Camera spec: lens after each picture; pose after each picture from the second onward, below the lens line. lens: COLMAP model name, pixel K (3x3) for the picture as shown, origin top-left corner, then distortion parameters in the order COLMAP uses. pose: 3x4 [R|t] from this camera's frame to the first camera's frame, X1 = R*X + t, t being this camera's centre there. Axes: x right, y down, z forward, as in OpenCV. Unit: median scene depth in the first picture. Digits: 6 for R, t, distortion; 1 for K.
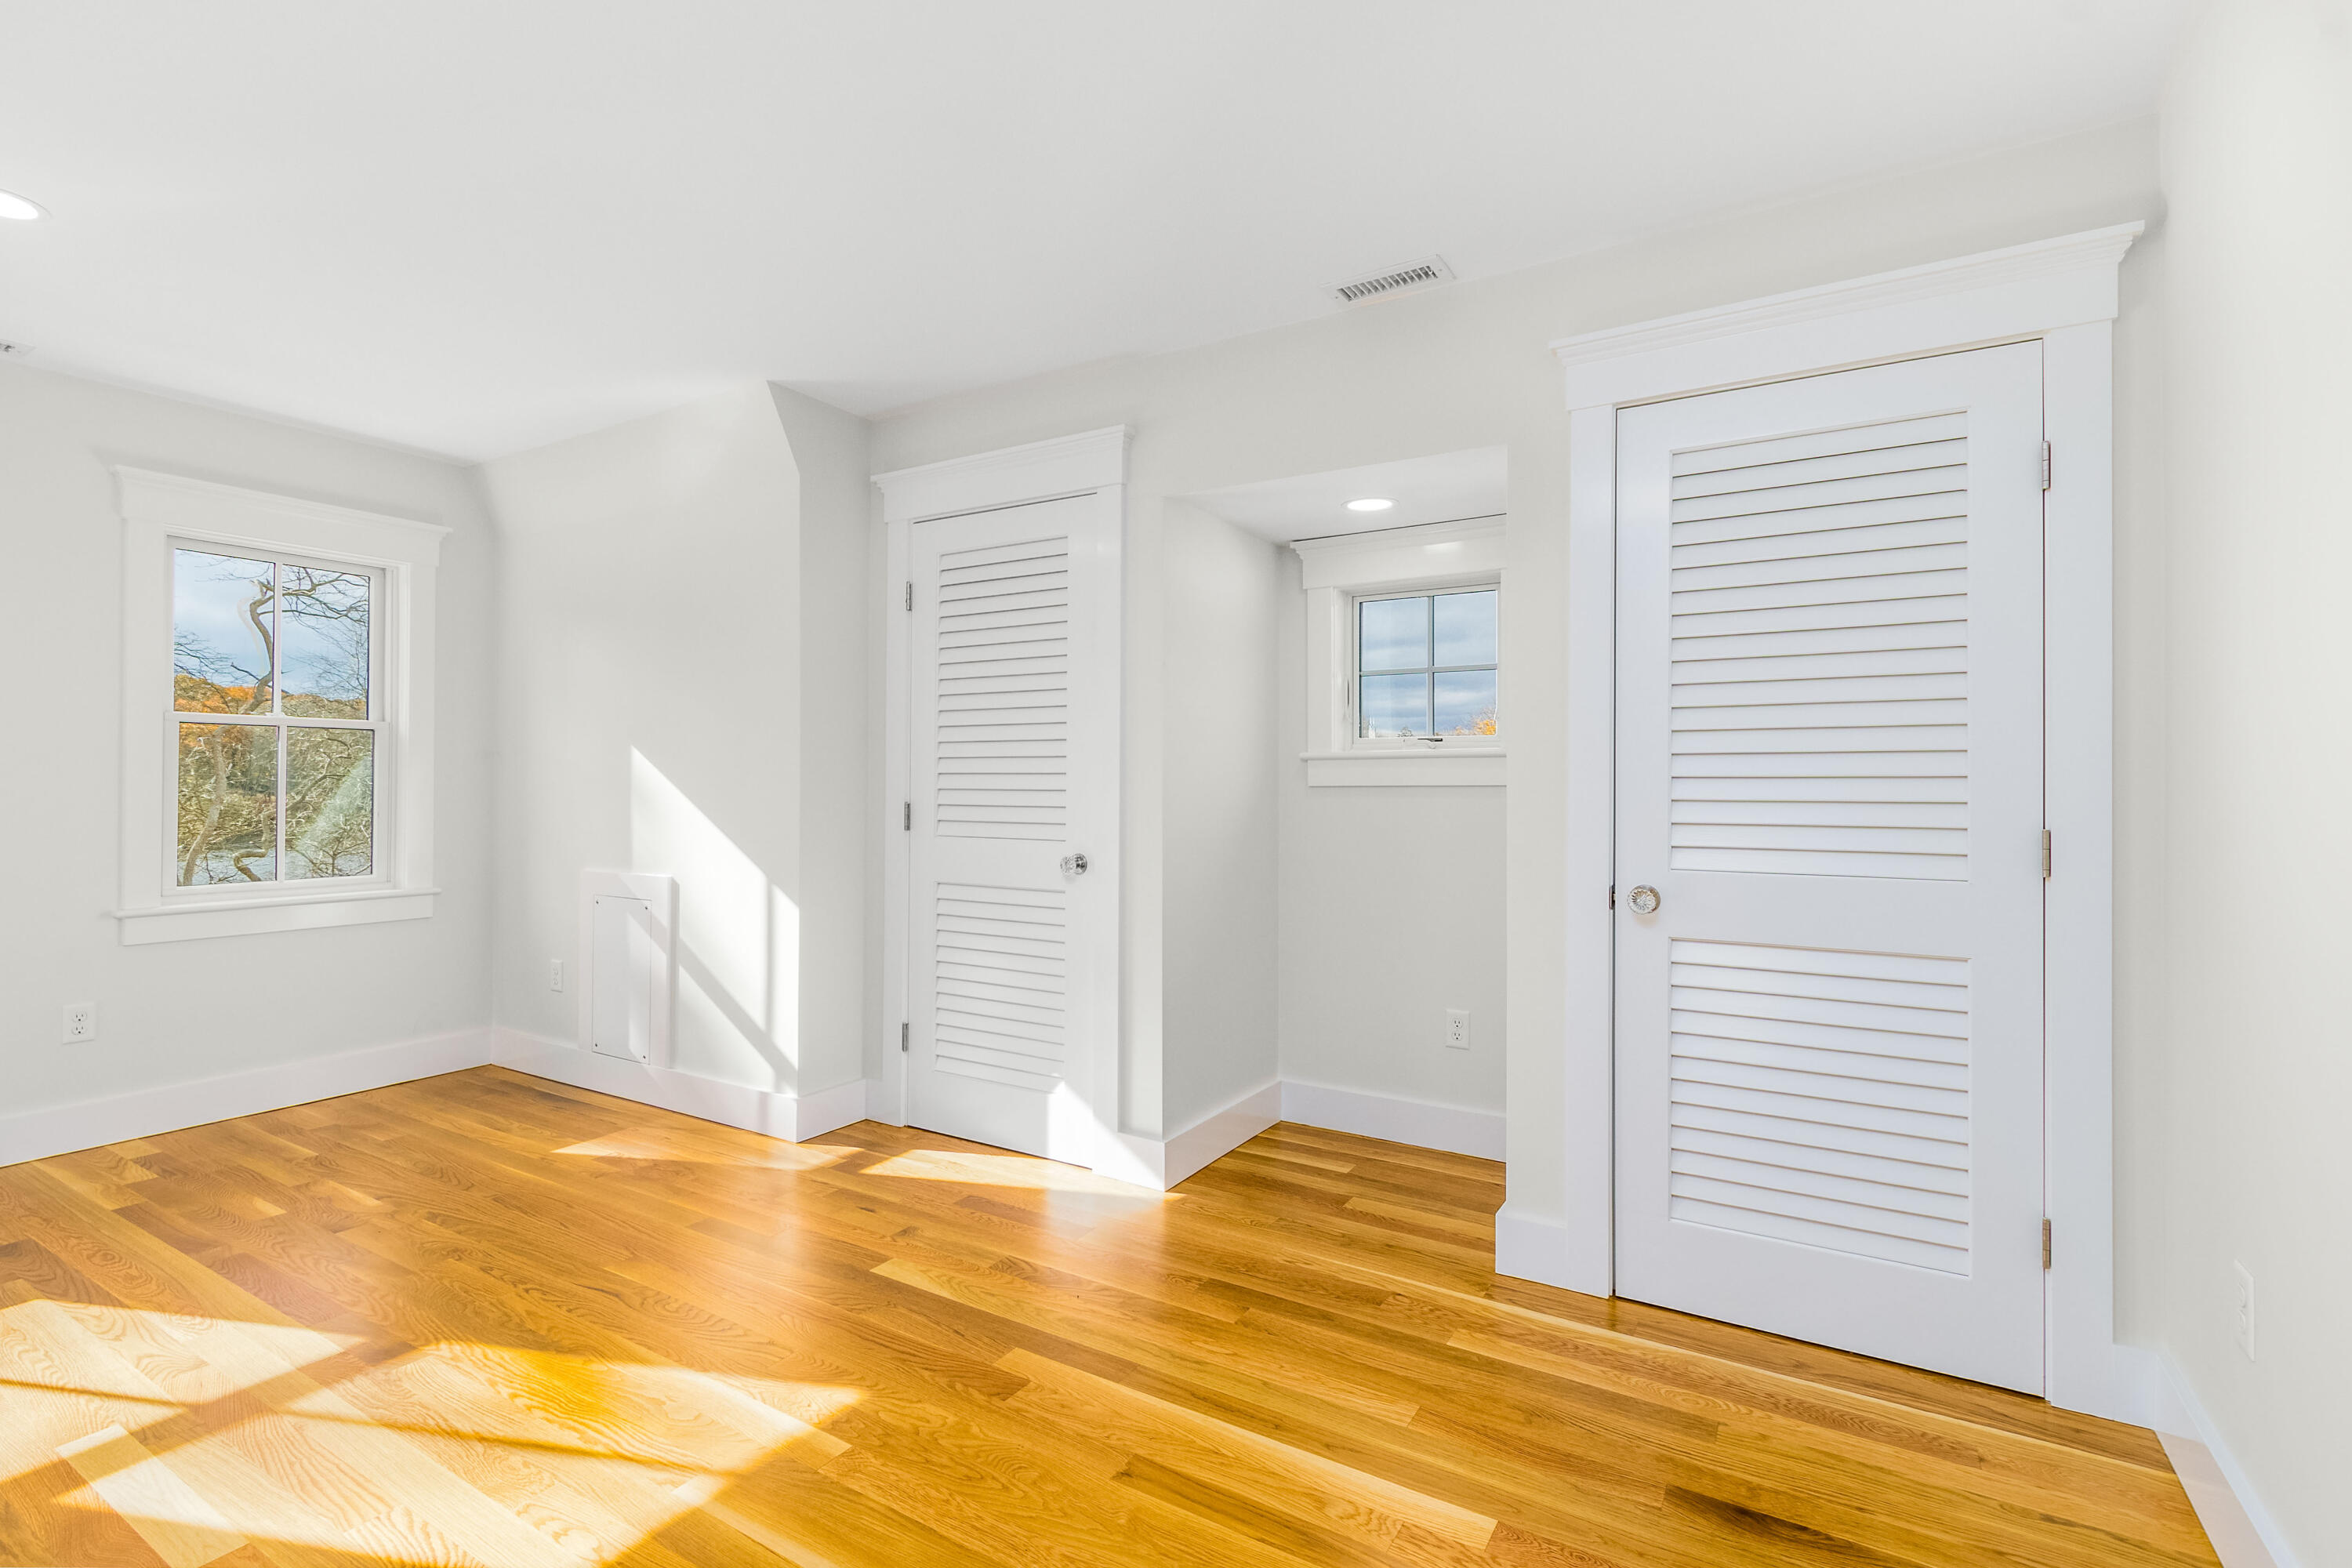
lens RADIAL K [[1111.0, 0, 1187.2], [0, 1111.0, 784.3], [0, 0, 1]] dist [0.003428, -0.001844]
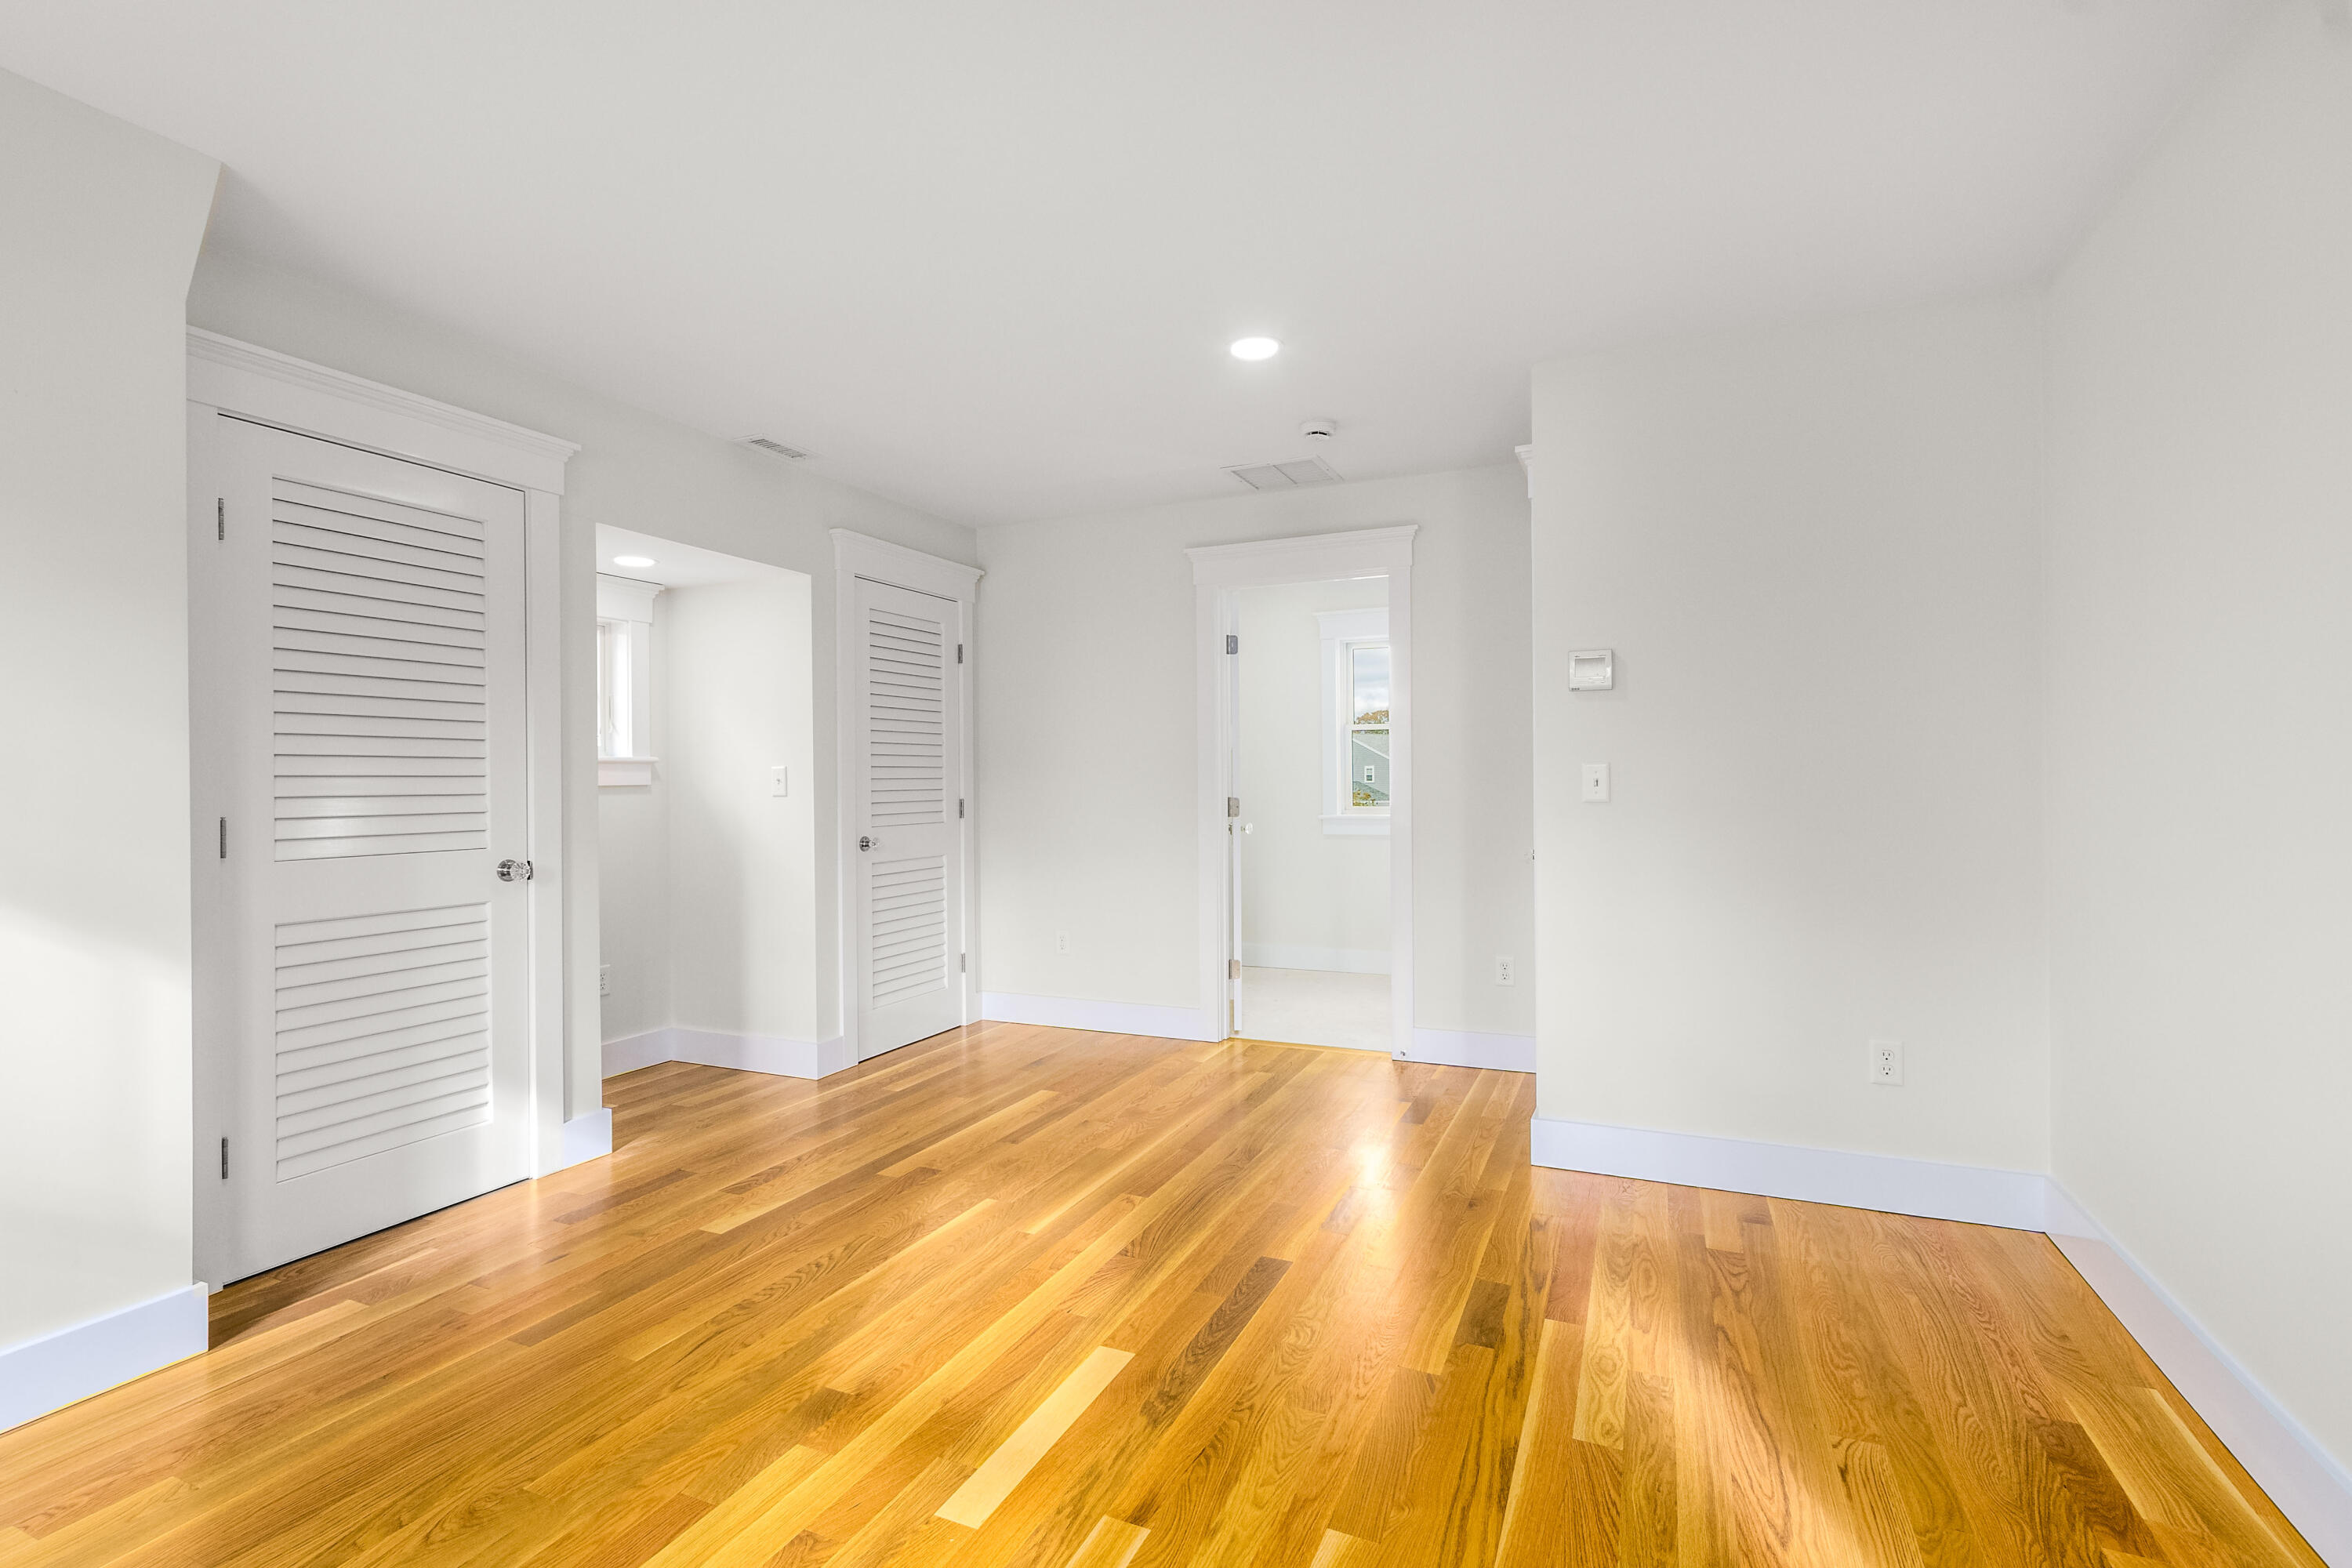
lens RADIAL K [[1111.0, 0, 1185.0], [0, 1111.0, 779.7], [0, 0, 1]] dist [0.003428, -0.001844]
pose [[-0.156781, -0.004876, 0.987621, -1.541297], [0.005904, 0.999965, 0.005874, -0.011686], [-0.987616, 0.006752, -0.156747, 0.774747]]
